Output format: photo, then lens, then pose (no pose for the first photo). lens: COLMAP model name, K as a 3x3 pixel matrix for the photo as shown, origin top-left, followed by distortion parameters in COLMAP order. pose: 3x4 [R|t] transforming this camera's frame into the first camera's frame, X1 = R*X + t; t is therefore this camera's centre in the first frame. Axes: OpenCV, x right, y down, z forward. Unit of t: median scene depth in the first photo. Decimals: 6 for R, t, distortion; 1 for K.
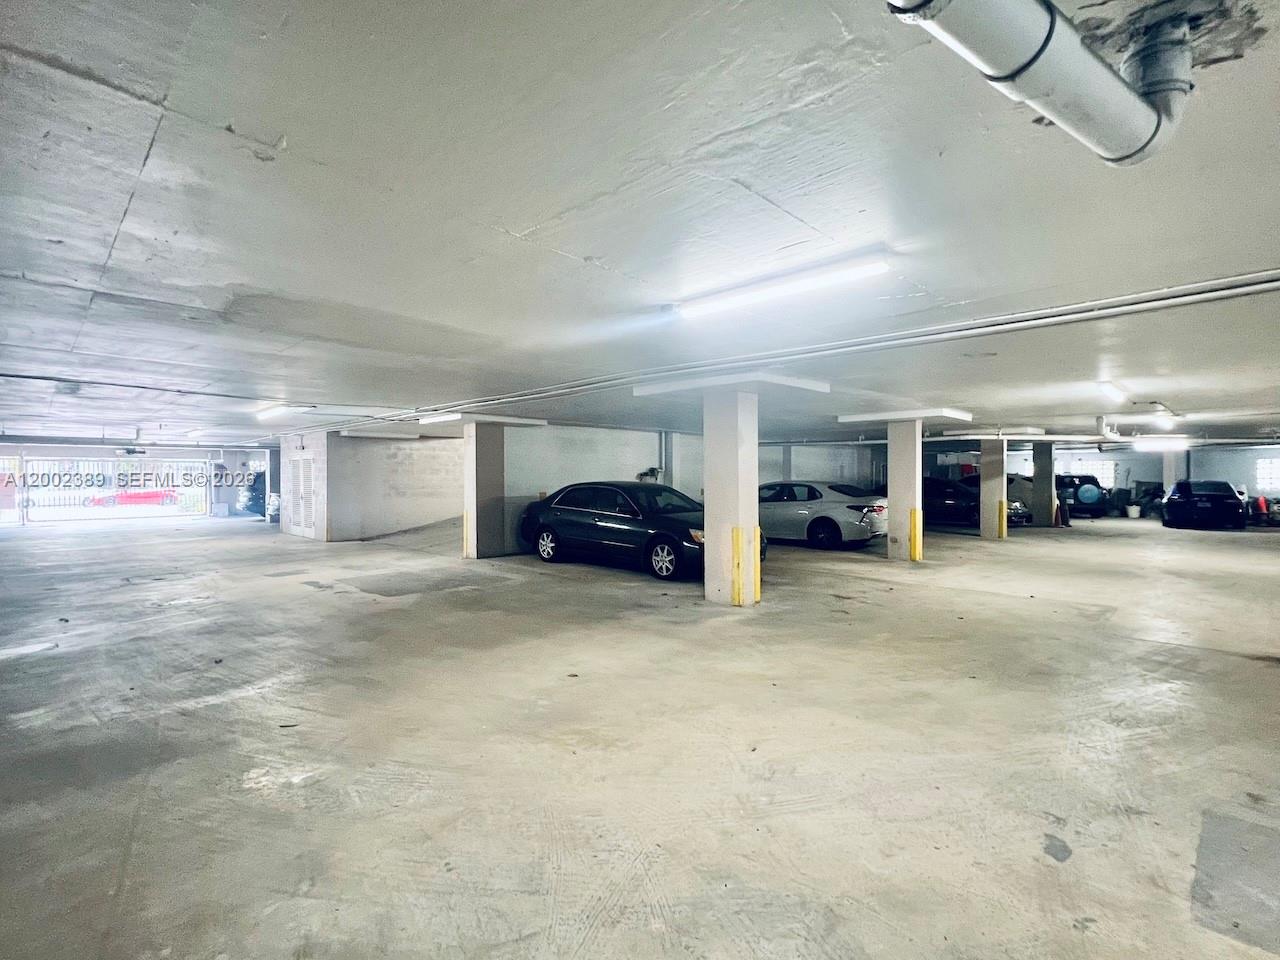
lens RADIAL K [[602.6, 0, 640.0], [0, 602.6, 480.0], [0, 0, 1]] dist [0.002546, 0.000740]
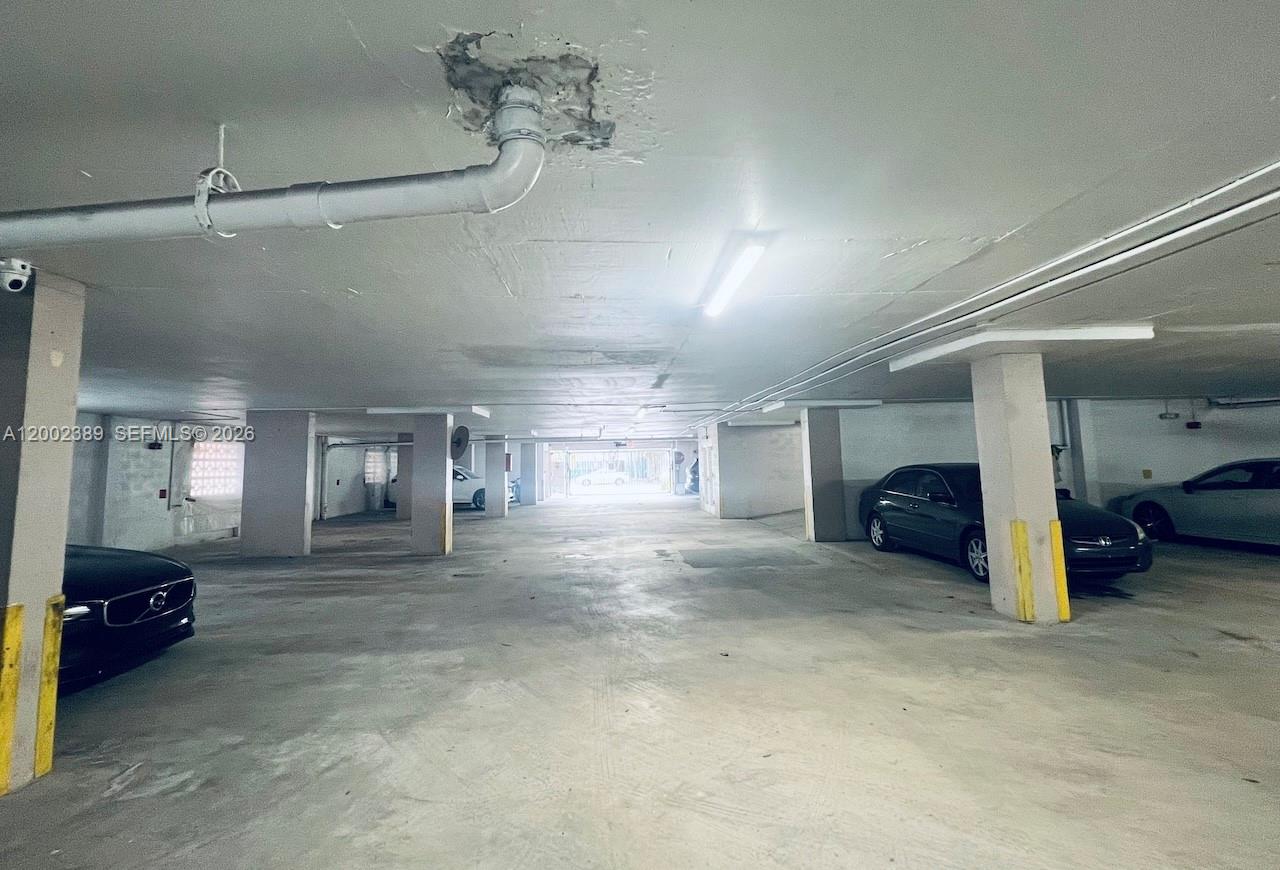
lens RADIAL K [[600.9, 0, 641.6], [0, 600.9, 415.0], [0, 0, 1]] dist [-0.001470, 0.000176]
pose [[0.751217, -0.067469, -0.656598, 0.303637], [0.016852, 0.996398, -0.083104, -0.003831], [0.659840, 0.051364, 0.749648, 0.061687]]
